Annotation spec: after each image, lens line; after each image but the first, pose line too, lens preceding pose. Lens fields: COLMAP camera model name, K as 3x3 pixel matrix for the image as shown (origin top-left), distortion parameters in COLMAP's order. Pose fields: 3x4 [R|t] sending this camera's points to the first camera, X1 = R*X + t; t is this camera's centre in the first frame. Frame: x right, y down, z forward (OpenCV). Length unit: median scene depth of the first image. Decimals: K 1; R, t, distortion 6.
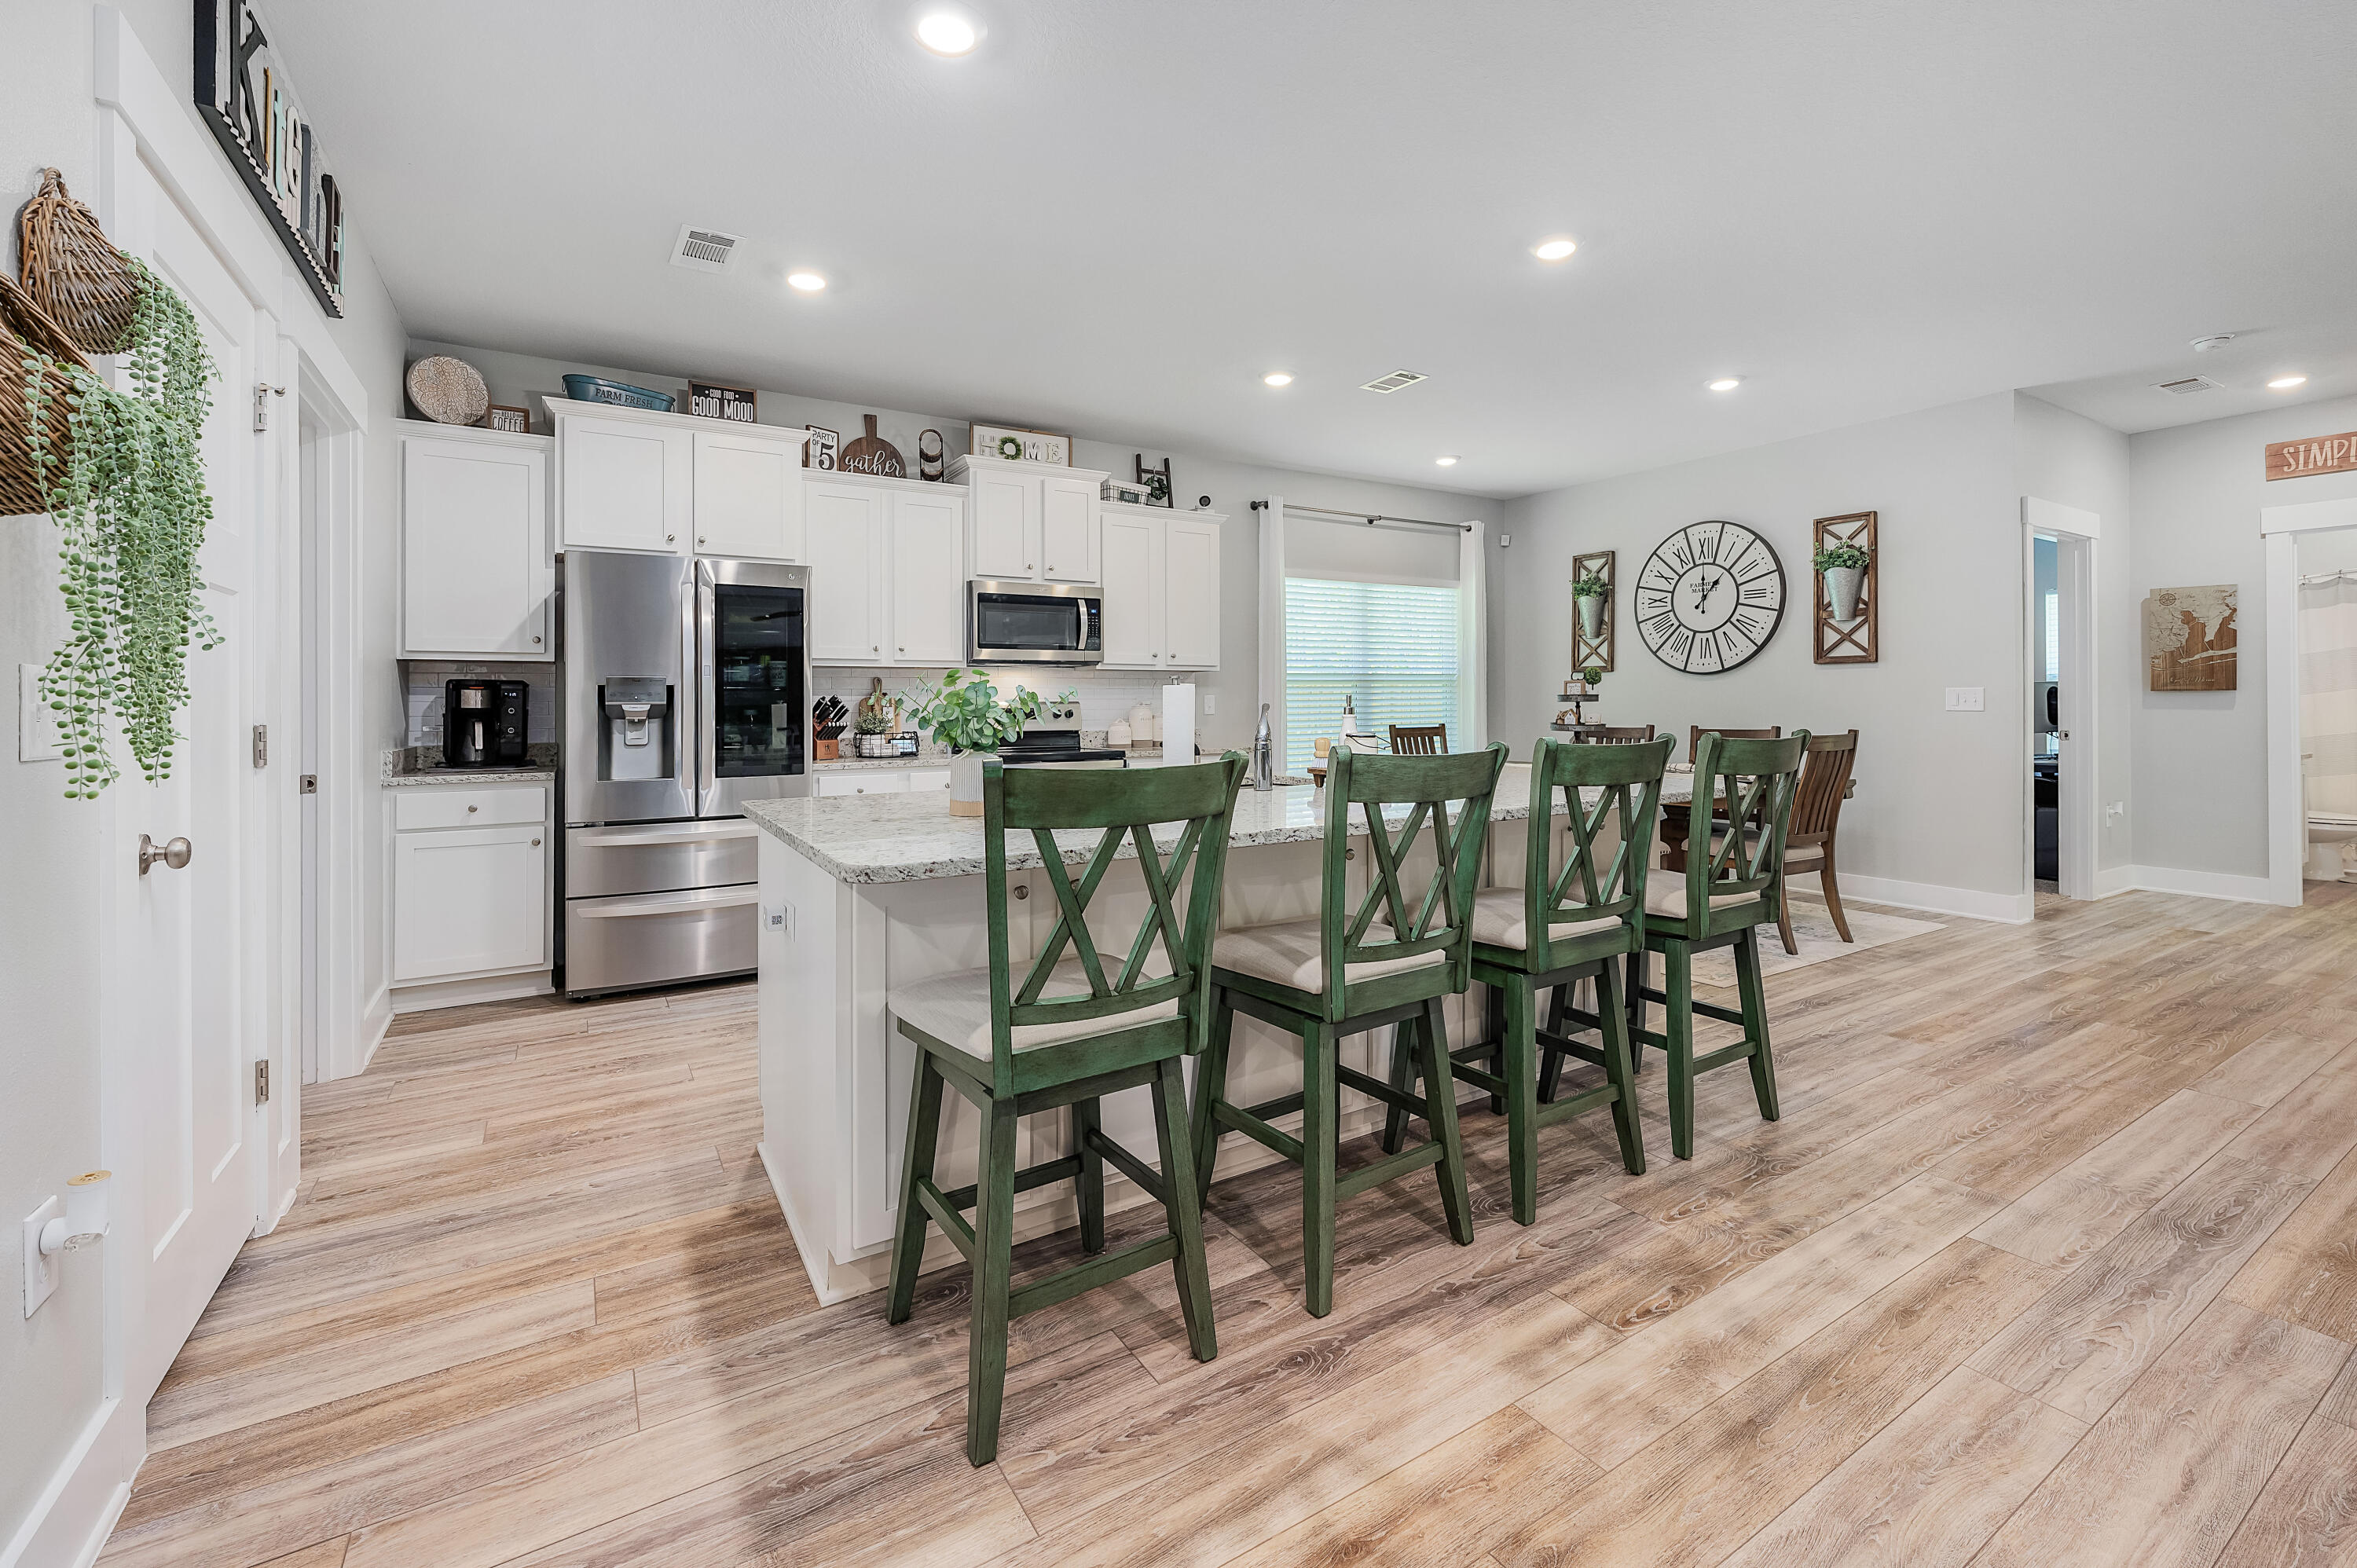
lens RADIAL K [[995.0, 0, 1185.5], [0, 995.0, 704.4], [0, 0, 1]] dist [0.000311, 0.000345]
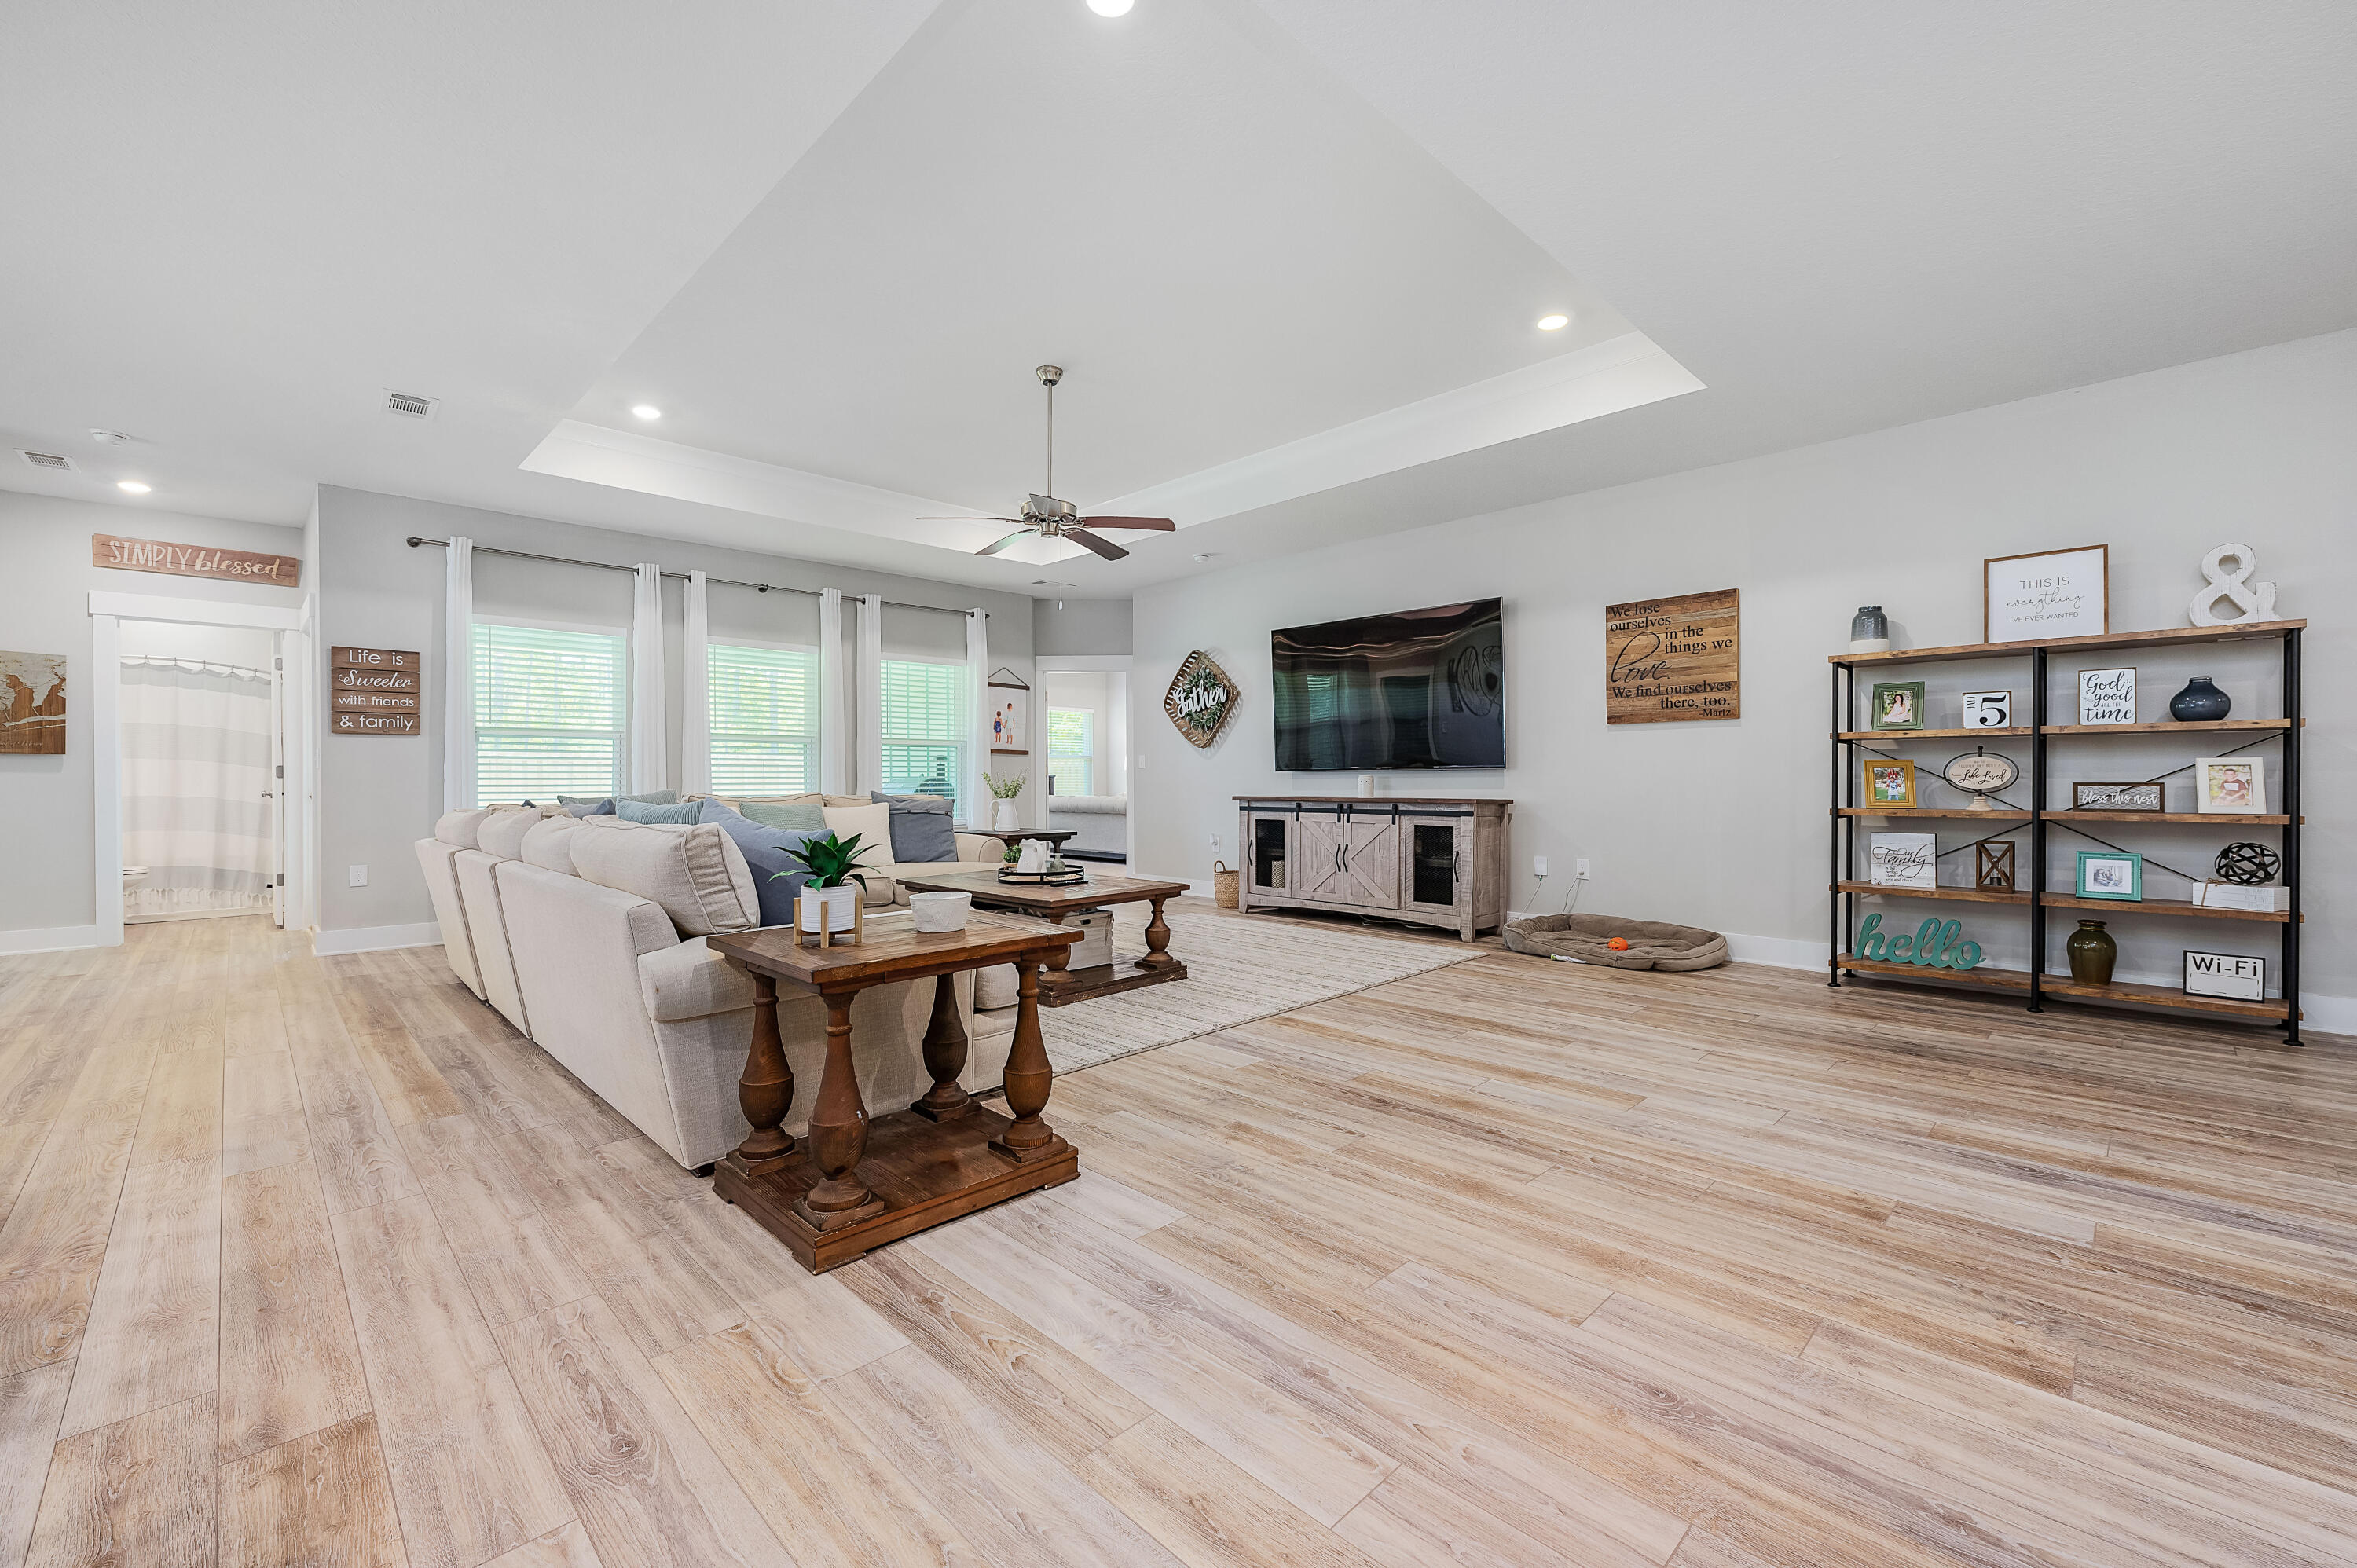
lens RADIAL K [[960.1, 0, 1186.5], [0, 960.1, 790.2], [0, 0, 1]] dist [0.003386, 0.000462]
pose [[-0.214390, -0.004694, 0.976737, -0.218995], [0.007071, 0.999955, 0.006358, 0.026237], [-0.976722, 0.008269, -0.214347, 0.043037]]
